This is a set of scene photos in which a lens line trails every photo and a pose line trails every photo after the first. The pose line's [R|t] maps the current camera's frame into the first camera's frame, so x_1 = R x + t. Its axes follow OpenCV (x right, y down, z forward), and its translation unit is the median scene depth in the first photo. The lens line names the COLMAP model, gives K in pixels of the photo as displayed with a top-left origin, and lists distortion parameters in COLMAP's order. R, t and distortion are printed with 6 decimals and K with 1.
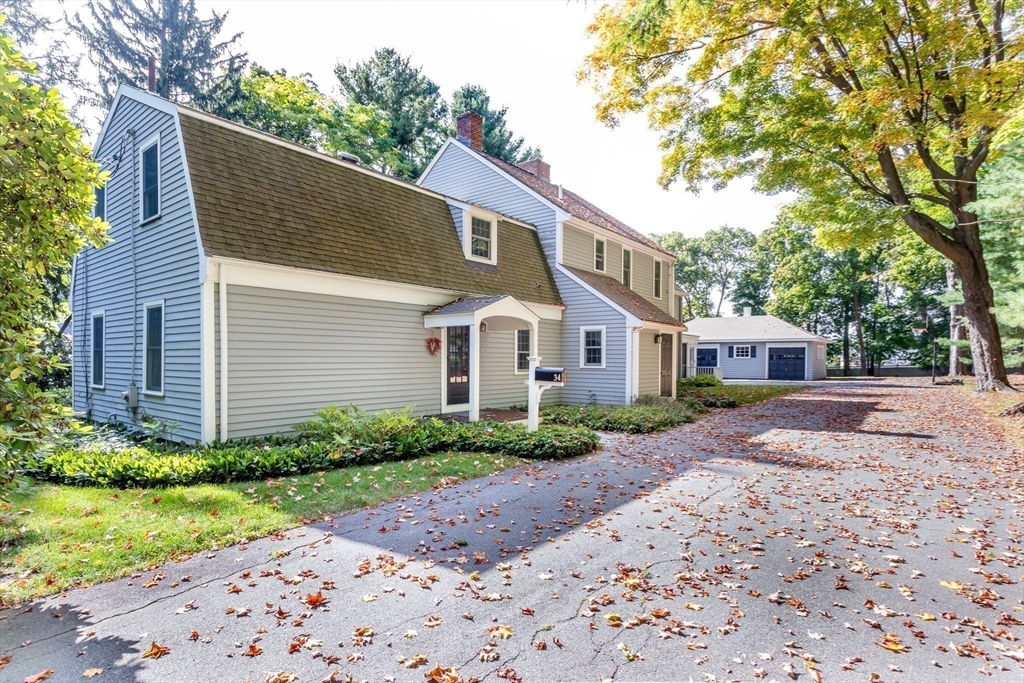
lens RADIAL K [[521.0, 0, 524.6], [0, 521.0, 359.2], [0, 0, 1]] dist [0.000991, 0.000303]
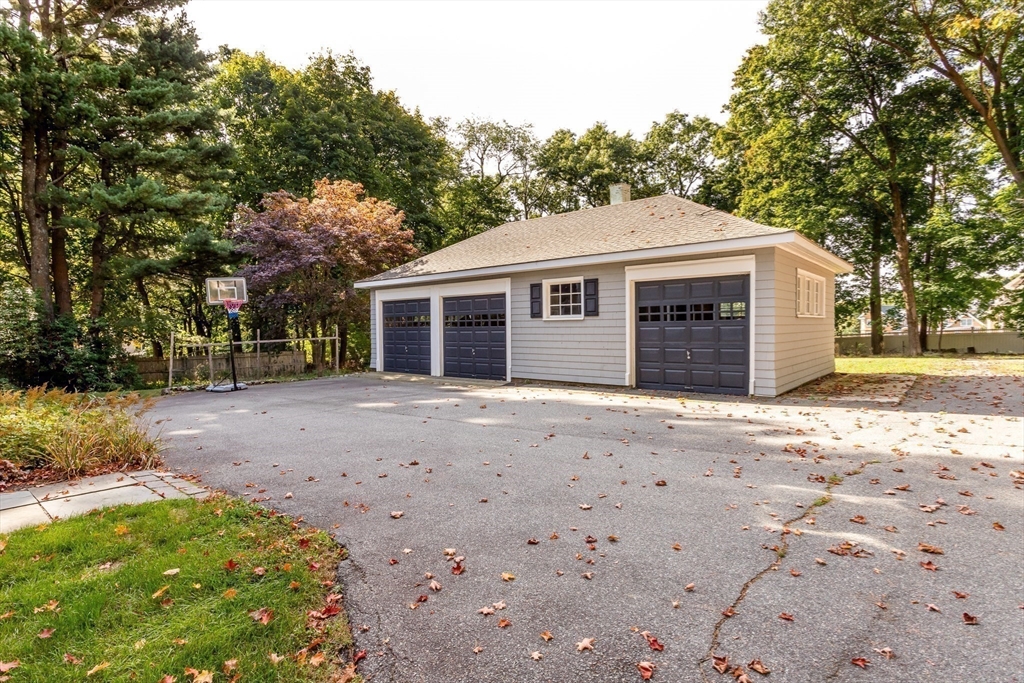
lens RADIAL K [[521.0, 0, 509.8], [0, 521.0, 340.6], [0, 0, 1]] dist [0.000991, 0.000303]
pose [[0.998896, -0.016380, -0.044024, 0.274437], [0.017416, 0.999578, 0.023235, 0.002329], [0.043624, -0.023976, 0.998760, 0.466937]]
